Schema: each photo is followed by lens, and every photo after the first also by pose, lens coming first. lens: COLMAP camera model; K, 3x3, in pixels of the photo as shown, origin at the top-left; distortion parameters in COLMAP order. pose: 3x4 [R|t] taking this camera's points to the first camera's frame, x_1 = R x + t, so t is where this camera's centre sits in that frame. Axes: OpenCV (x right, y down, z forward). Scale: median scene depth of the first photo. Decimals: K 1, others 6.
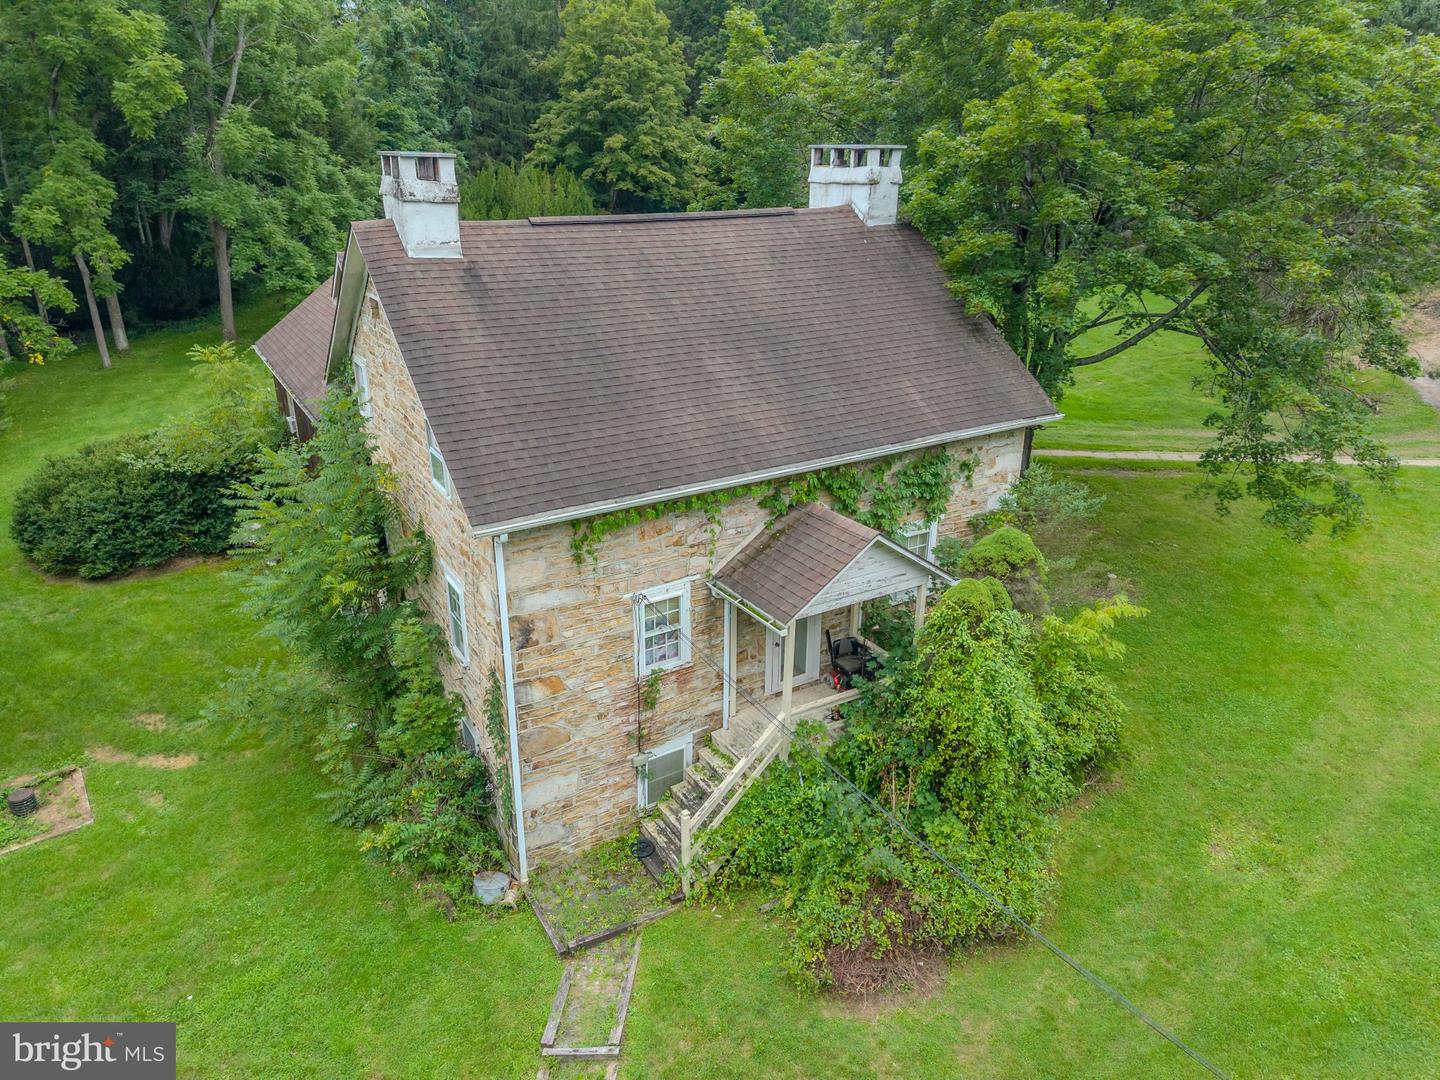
lens RADIAL K [[966.2, 0, 720.0], [0, 966.2, 540.0], [0, 0, 1]] dist [0.019944, -0.008303]
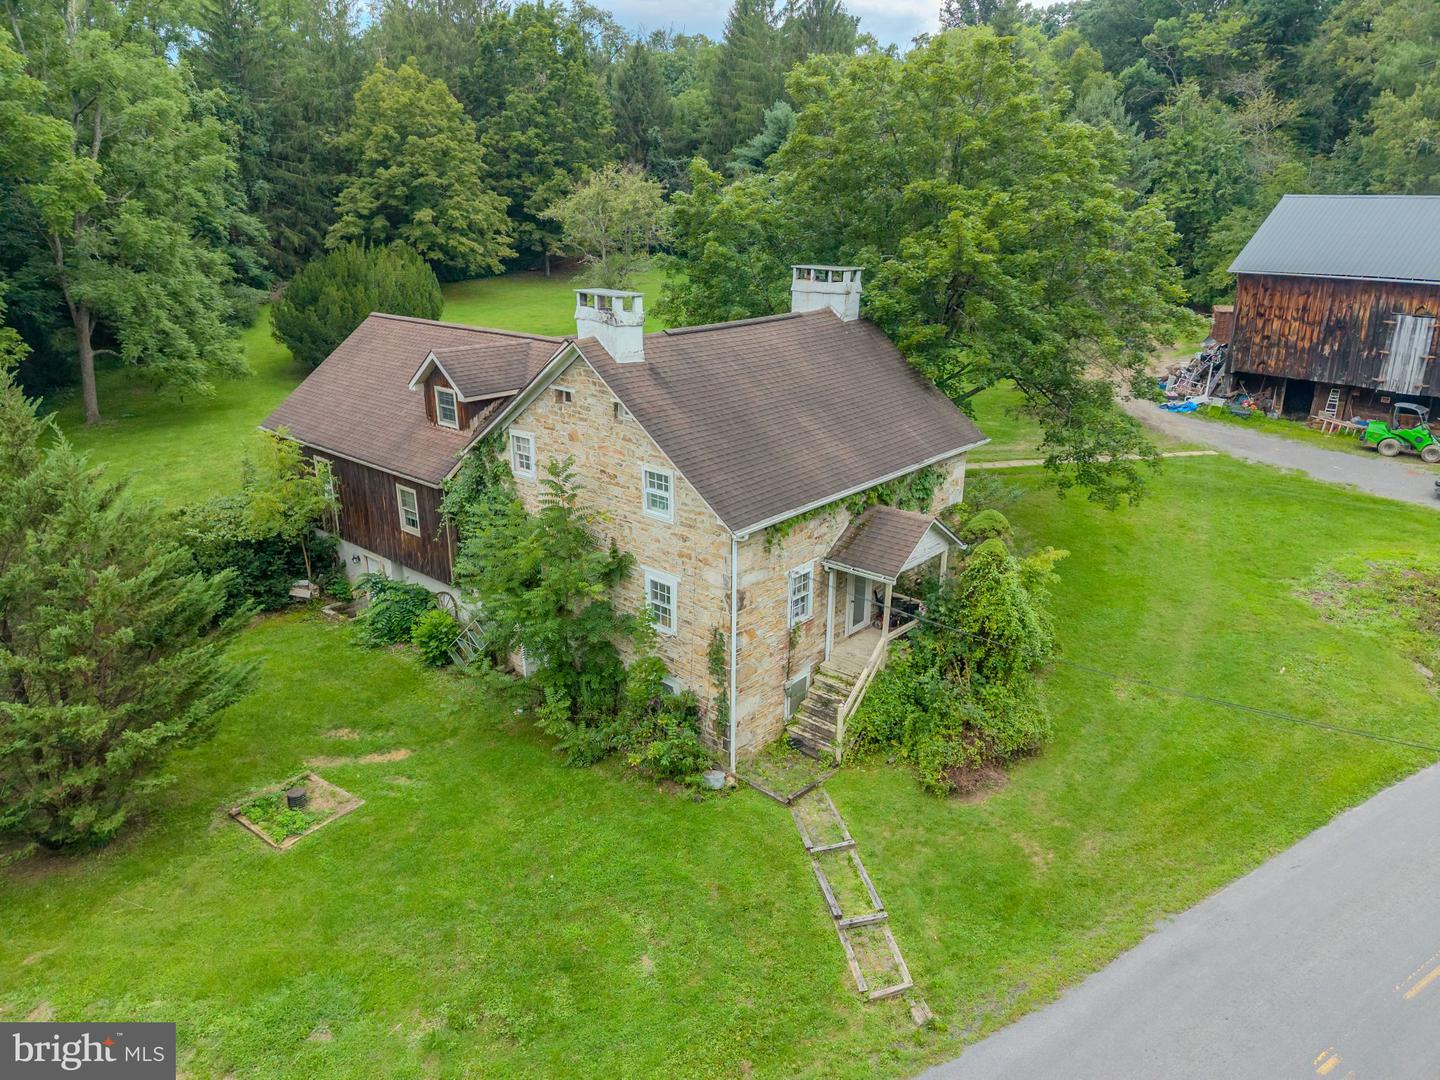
lens RADIAL K [[960.8, 0, 720.0], [0, 960.8, 540.0], [0, 0, 1]] dist [0.034964, -0.021064]
pose [[0.957621, -0.093799, 0.272329, -0.471802], [0.105259, 0.994058, -0.027749, 0.028164], [-0.268107, 0.055238, 0.961804, -0.350701]]
